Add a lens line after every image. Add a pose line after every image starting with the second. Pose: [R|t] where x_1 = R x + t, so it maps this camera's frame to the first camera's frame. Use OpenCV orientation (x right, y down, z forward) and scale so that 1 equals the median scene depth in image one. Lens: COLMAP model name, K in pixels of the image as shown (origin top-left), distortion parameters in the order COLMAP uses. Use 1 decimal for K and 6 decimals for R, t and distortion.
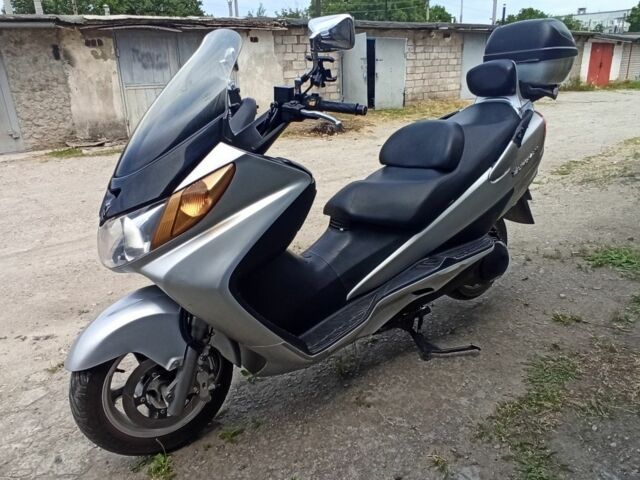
lens RADIAL K [[469.0, 0, 319.1], [0, 469.0, 244.1], [0, 0, 1]] dist [-0.048326, 0.005931]
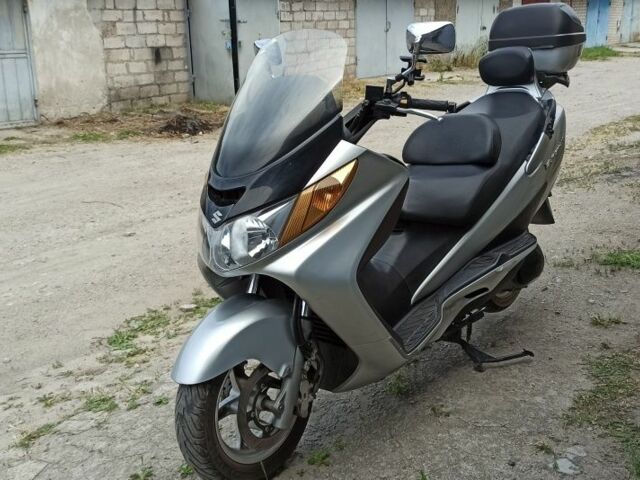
lens RADIAL K [[753.1, 0, 320.0], [0, 753.1, 240.0], [0, 0, 1]] dist [0.067495, -0.023154]
pose [[0.965577, -0.058916, 0.253357, -0.442518], [0.081278, 0.993579, -0.078710, 0.085660], [-0.247093, 0.096593, 0.964165, -0.380475]]
